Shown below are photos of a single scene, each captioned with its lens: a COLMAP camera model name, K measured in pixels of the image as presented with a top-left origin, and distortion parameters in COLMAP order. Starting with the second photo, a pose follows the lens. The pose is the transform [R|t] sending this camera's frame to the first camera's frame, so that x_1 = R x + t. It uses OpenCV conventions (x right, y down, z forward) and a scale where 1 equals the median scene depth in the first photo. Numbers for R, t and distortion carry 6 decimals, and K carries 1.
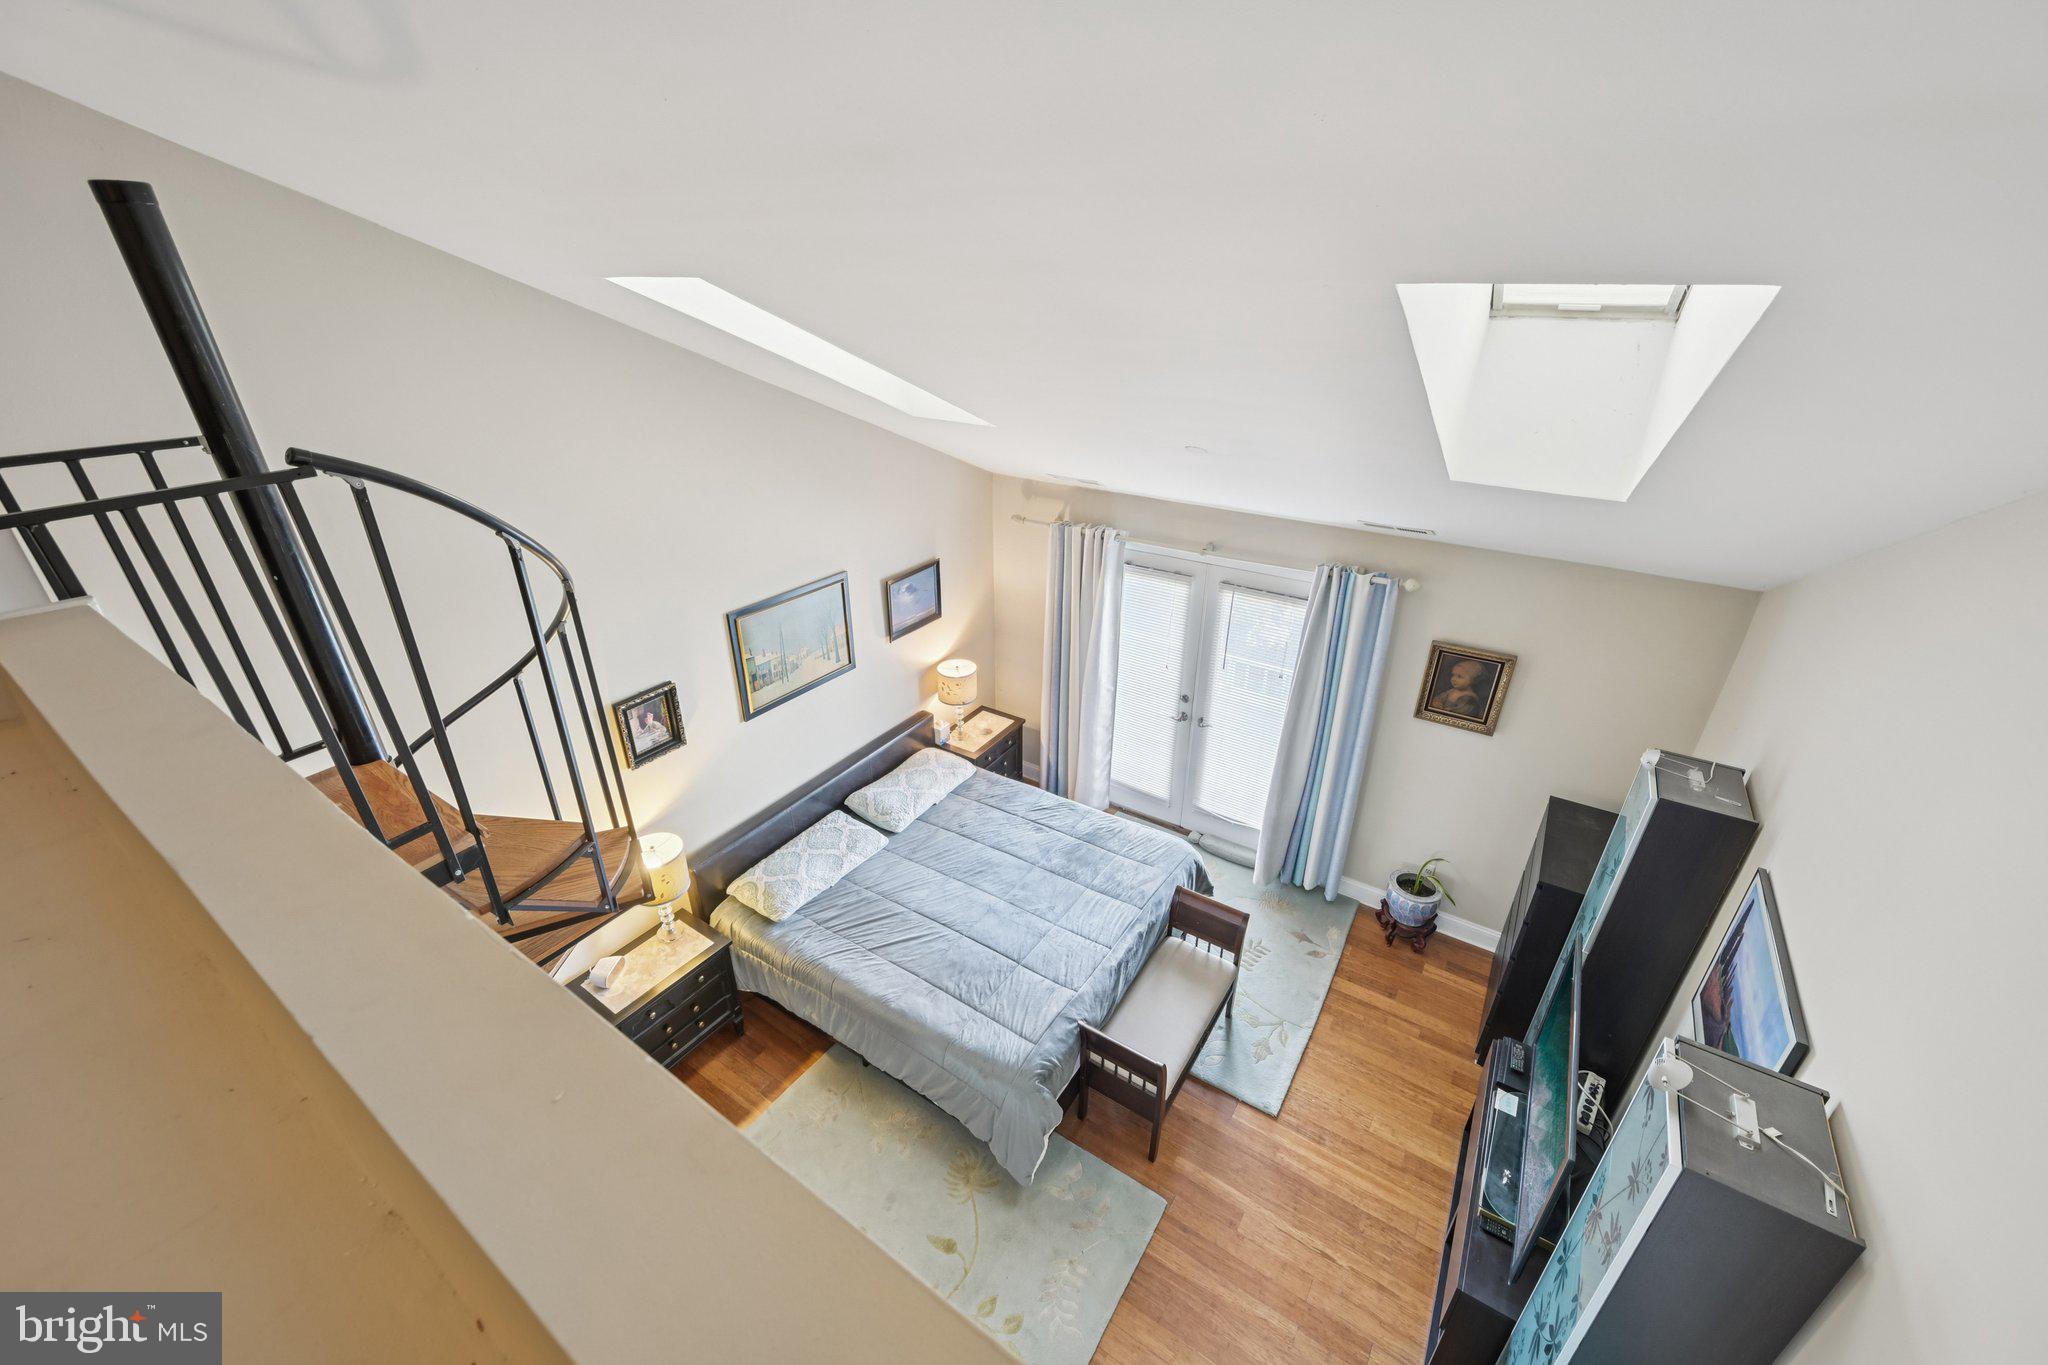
lens RADIAL K [[807.8, 0, 1024.0], [0, 807.8, 692.3], [0, 0, 1]] dist [-0.000887, 0.000587]
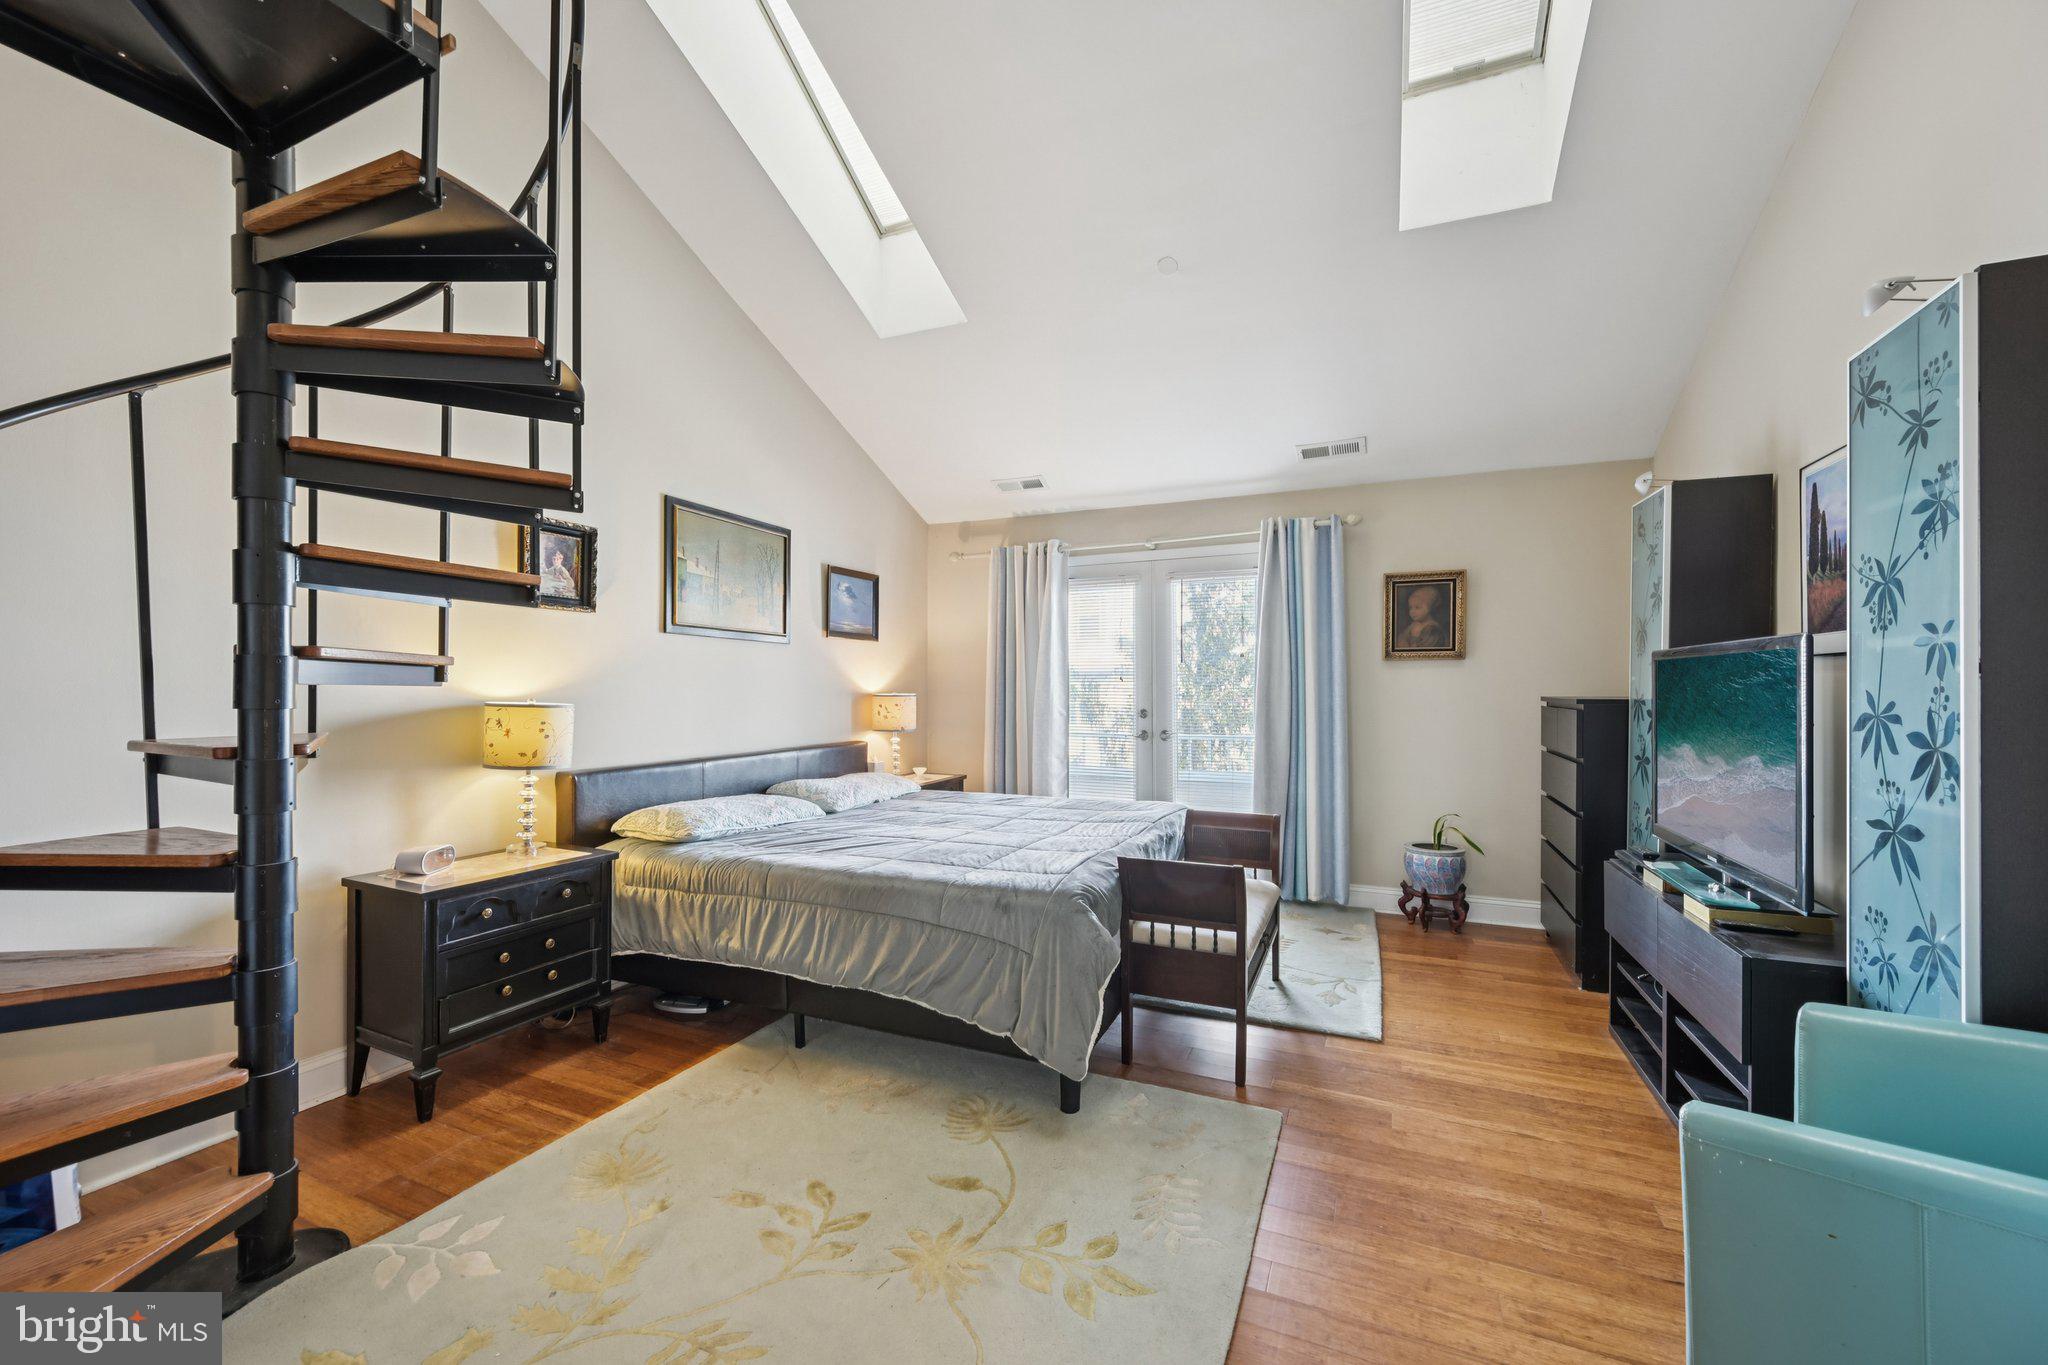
lens RADIAL K [[807.8, 0, 1027.0], [0, 807.8, 693.5], [0, 0, 1]] dist [-0.000887, 0.000587]
pose [[0.985086, -0.002428, 0.172048, -0.117814], [0.080022, 0.891653, -0.445592, 0.489294], [-0.152325, 0.452714, 0.878548, 0.232705]]
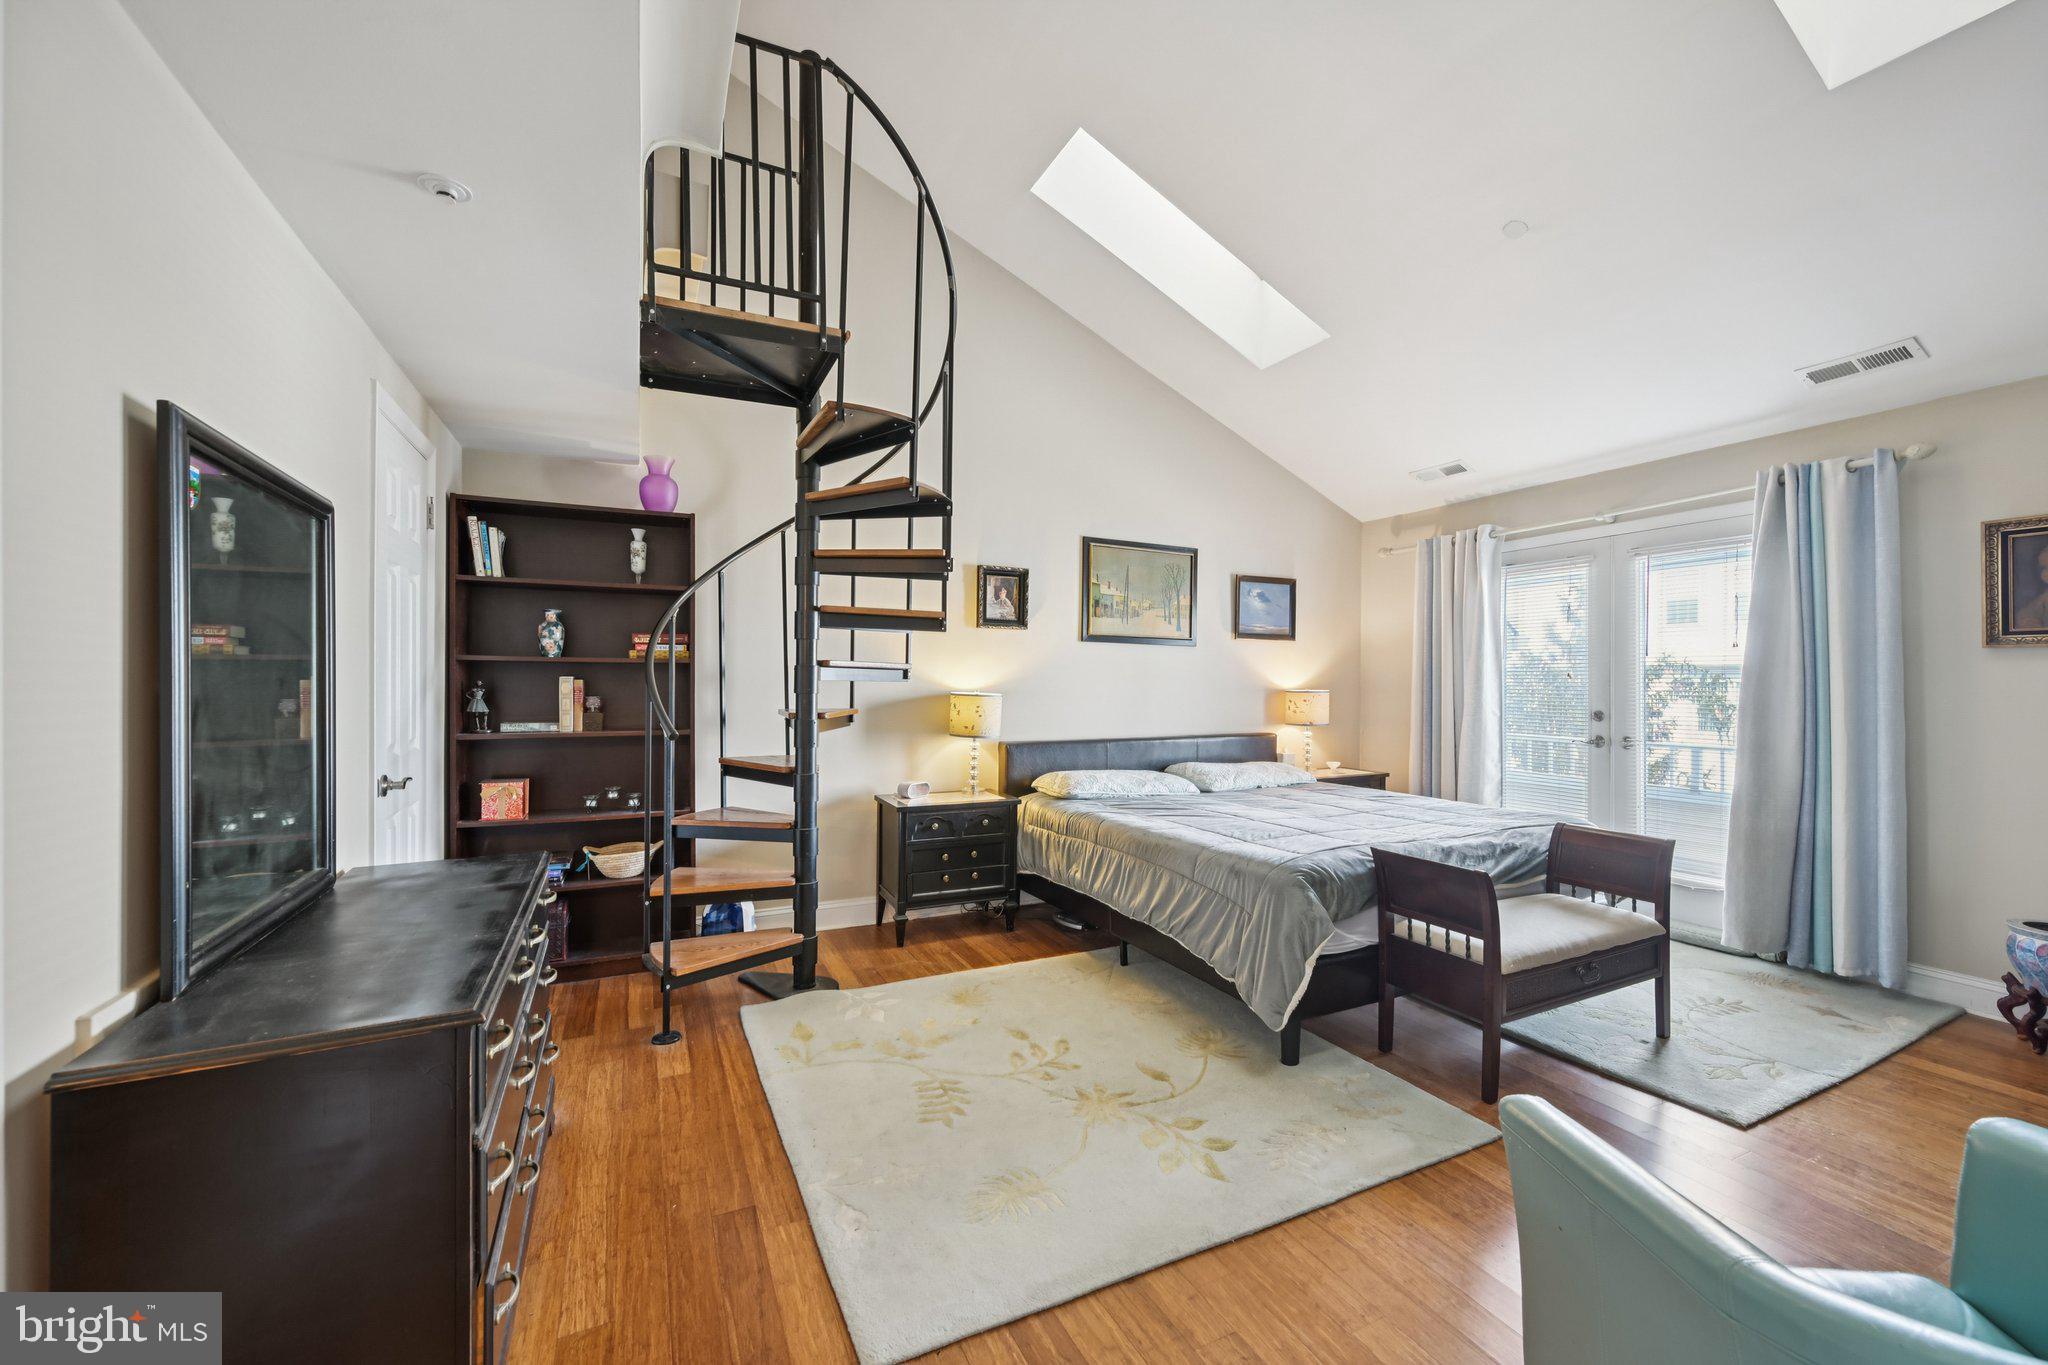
lens RADIAL K [[807.8, 0, 1022.9], [0, 807.8, 685.9], [0, 0, 1]] dist [-0.000887, 0.000587]
pose [[0.863435, 0.005184, -0.504433, 0.137437], [-0.234888, 0.889068, -0.392920, 0.533177], [0.446438, 0.457747, 0.768870, 0.146458]]
